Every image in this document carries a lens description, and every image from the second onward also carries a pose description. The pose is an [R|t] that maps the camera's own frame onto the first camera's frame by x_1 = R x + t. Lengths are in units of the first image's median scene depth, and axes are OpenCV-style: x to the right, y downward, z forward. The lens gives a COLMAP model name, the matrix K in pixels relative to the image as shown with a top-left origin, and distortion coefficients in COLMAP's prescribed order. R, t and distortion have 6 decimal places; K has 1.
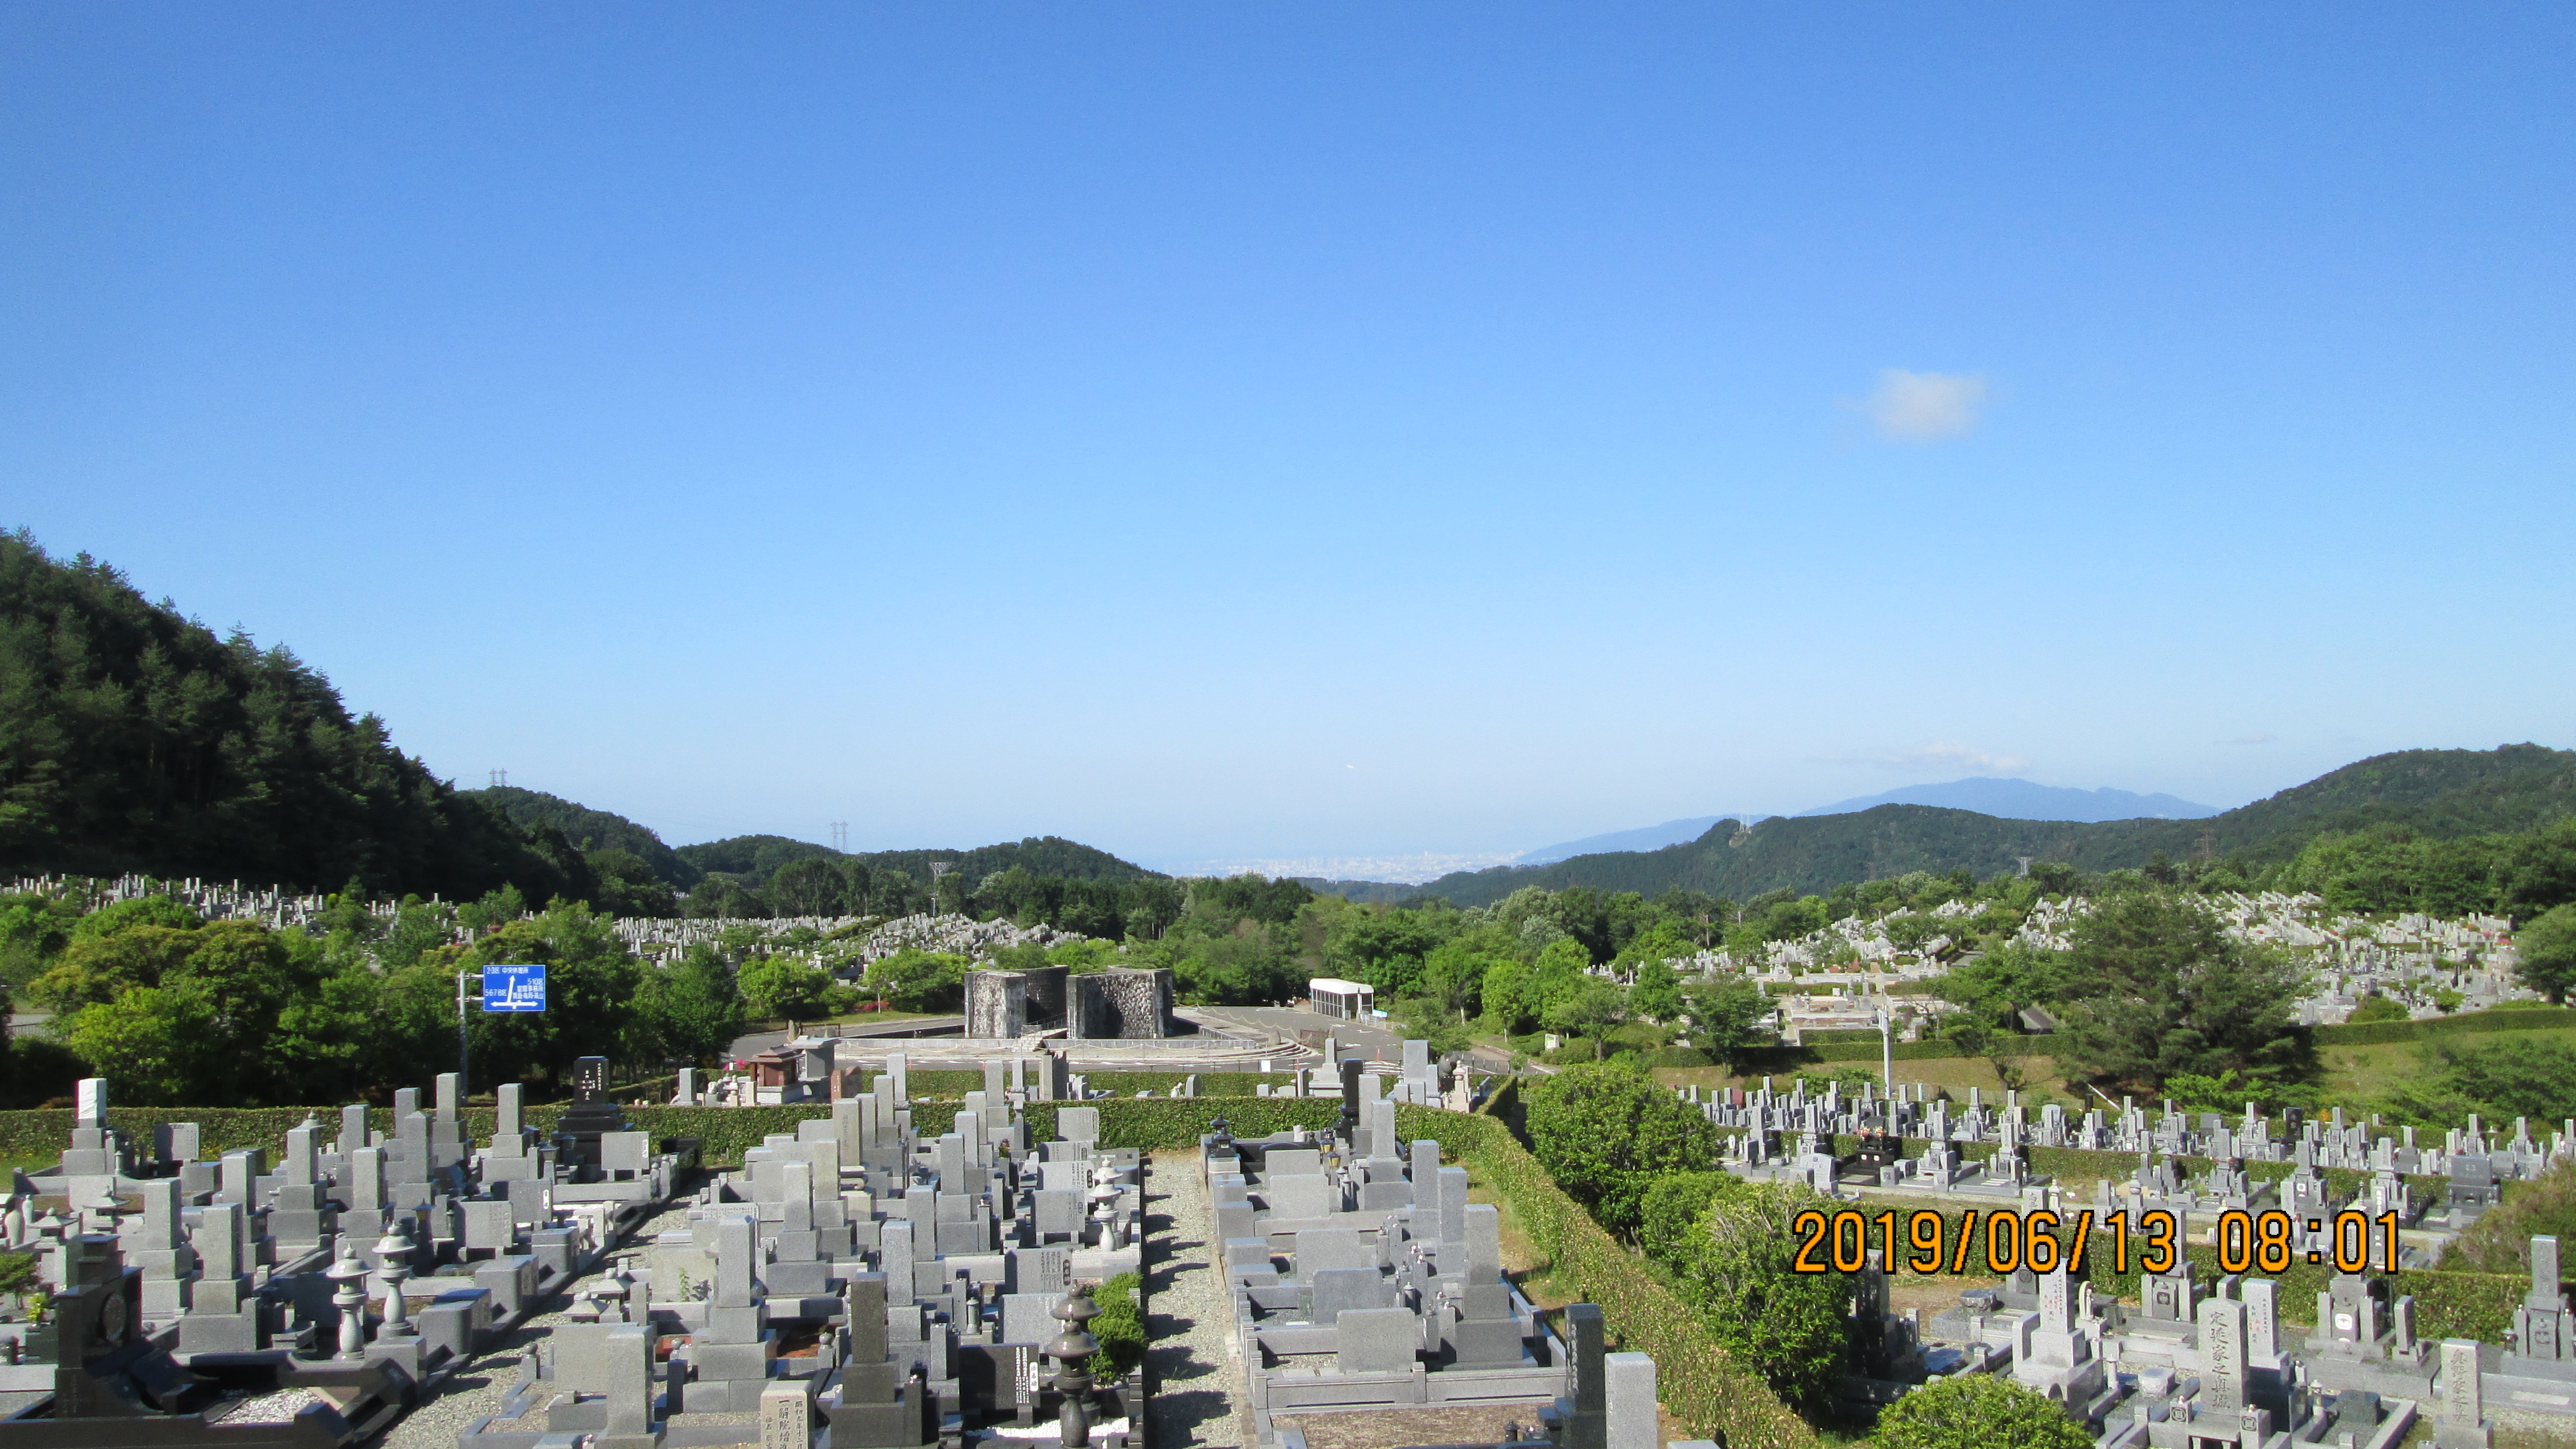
lens RADIAL K [[2139.8, 0, 1288.0], [0, 2139.8, 724.5], [0, 0, 1]] dist [-0.043049, -0.001362]
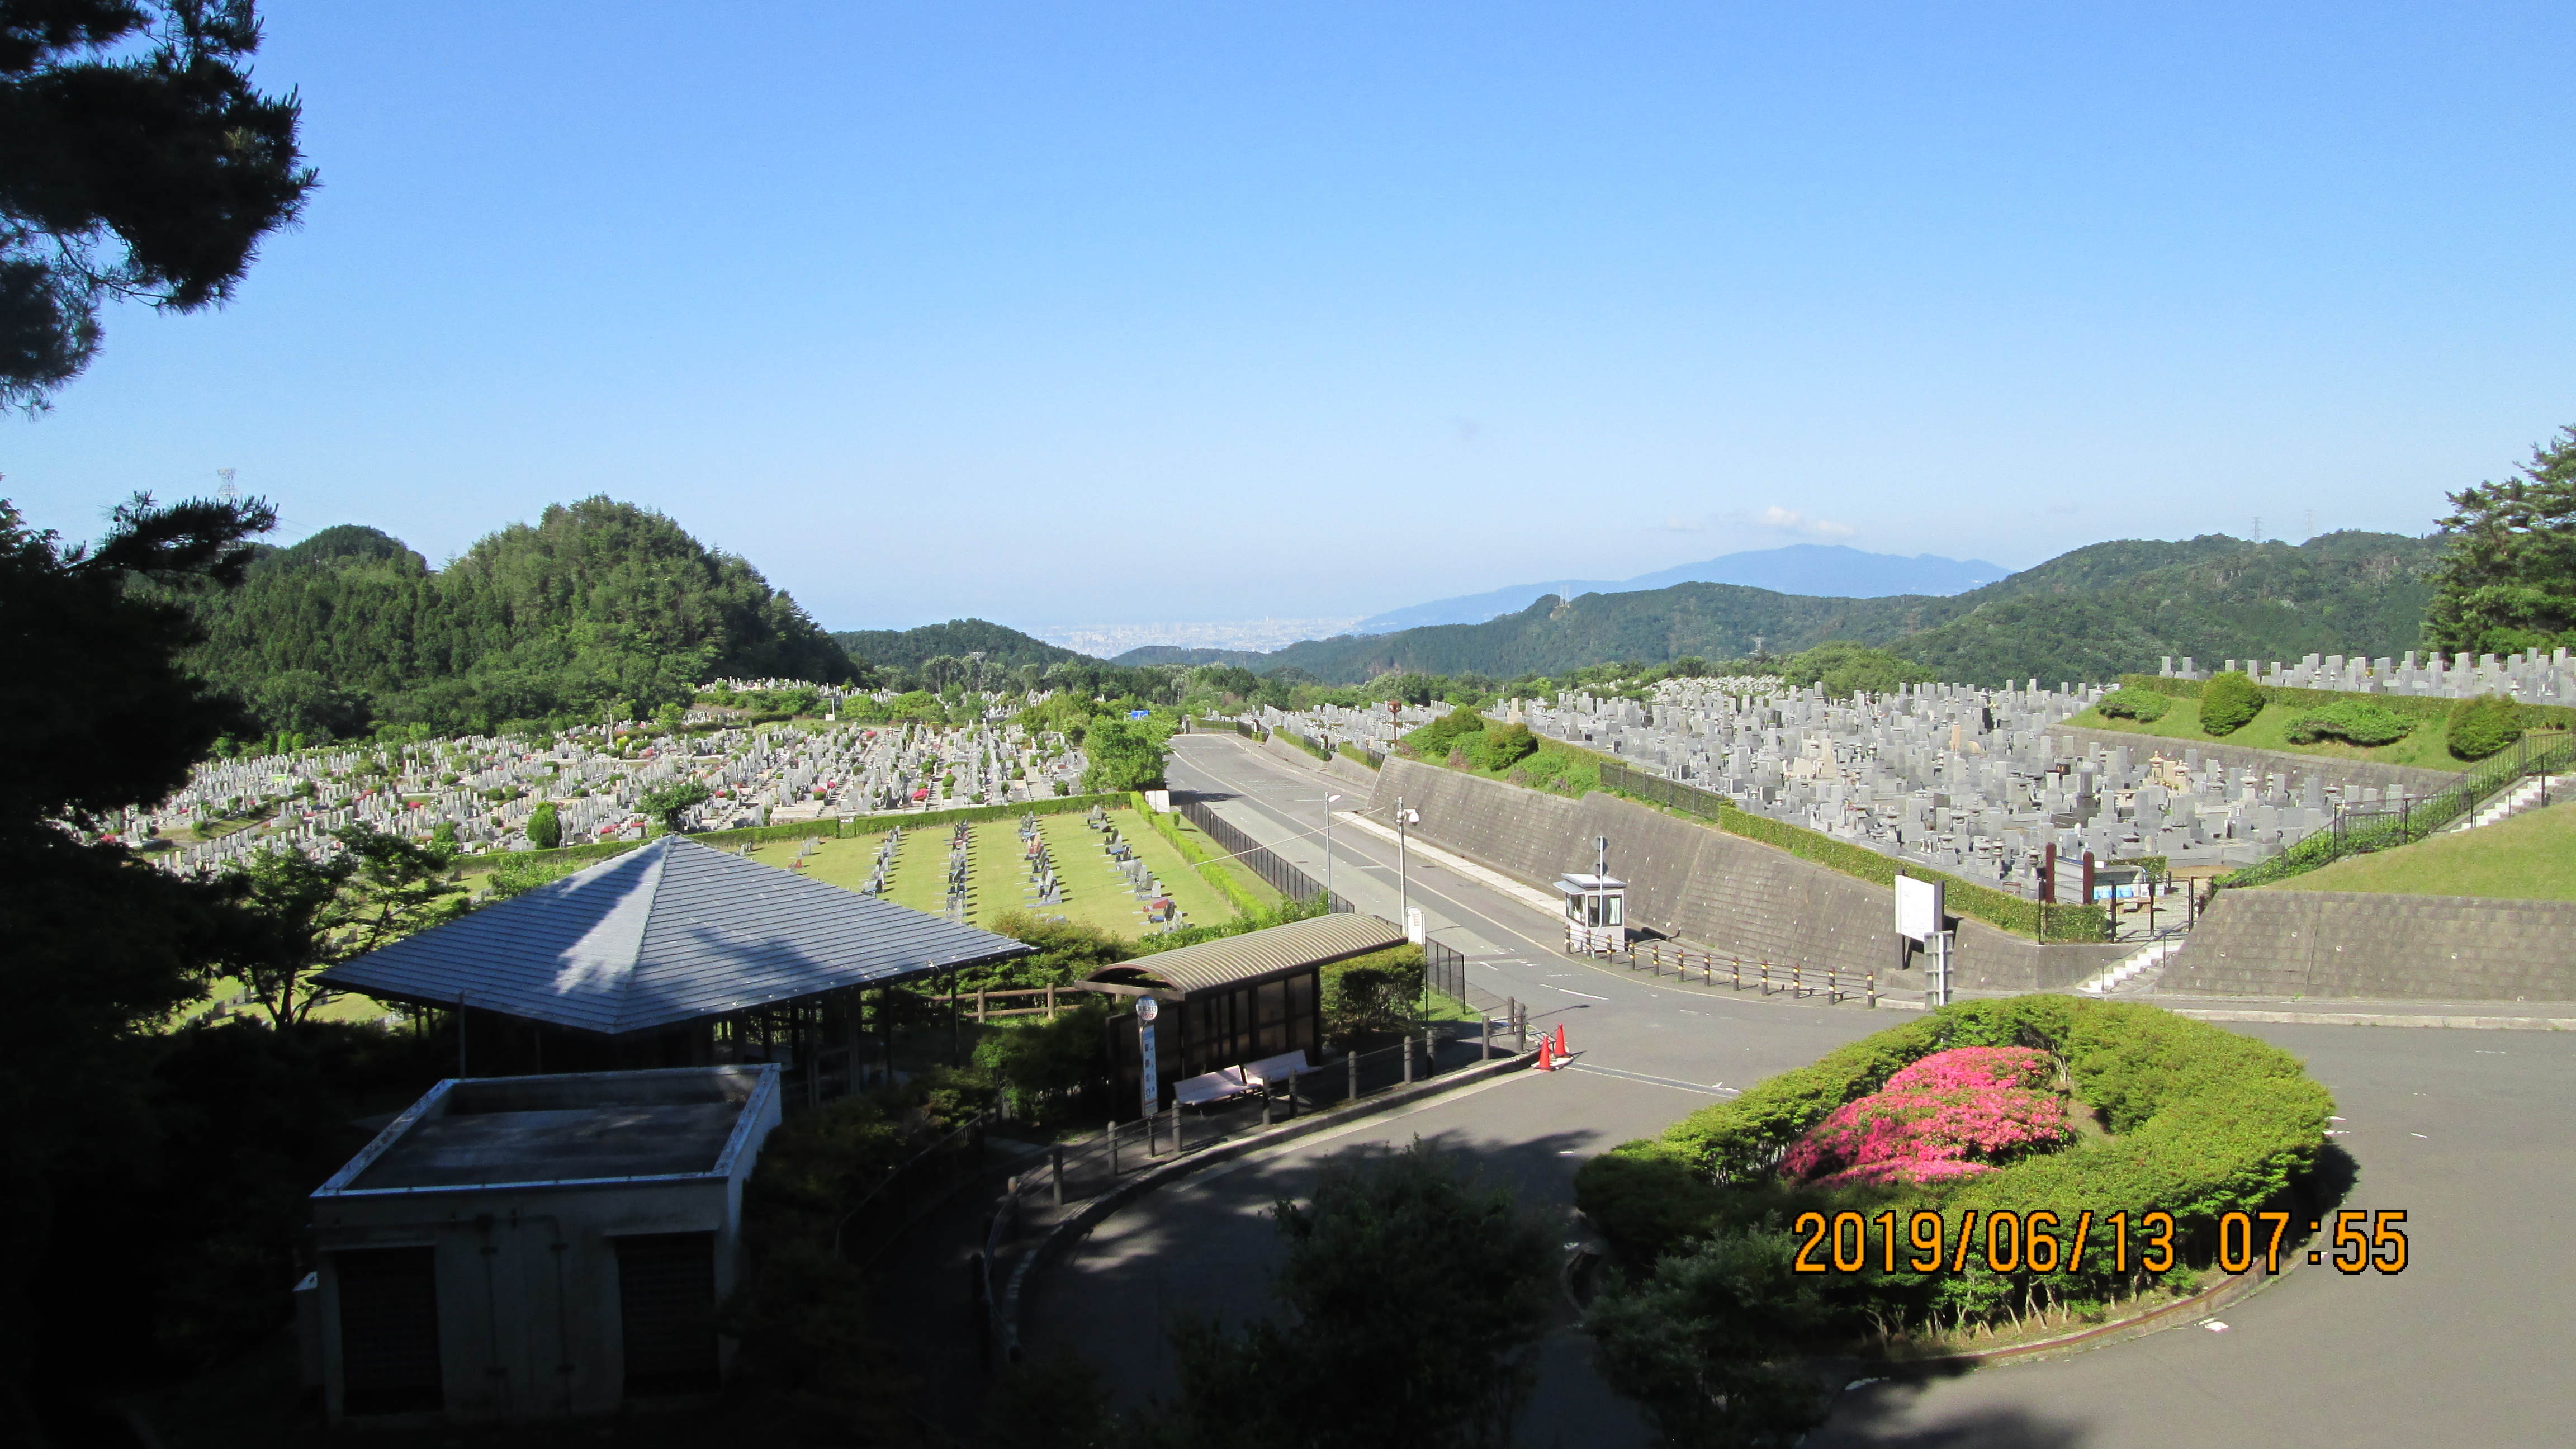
lens RADIAL K [[2139.8, 0, 1288.0], [0, 2139.8, 724.5], [0, 0, 1]] dist [-0.043049, -0.001362]
pose [[0.997215, -0.006983, 0.074249, -0.015161], [-0.001193, 0.993986, 0.109498, -0.011680], [-0.074567, -0.109282, 0.991210, -0.116821]]
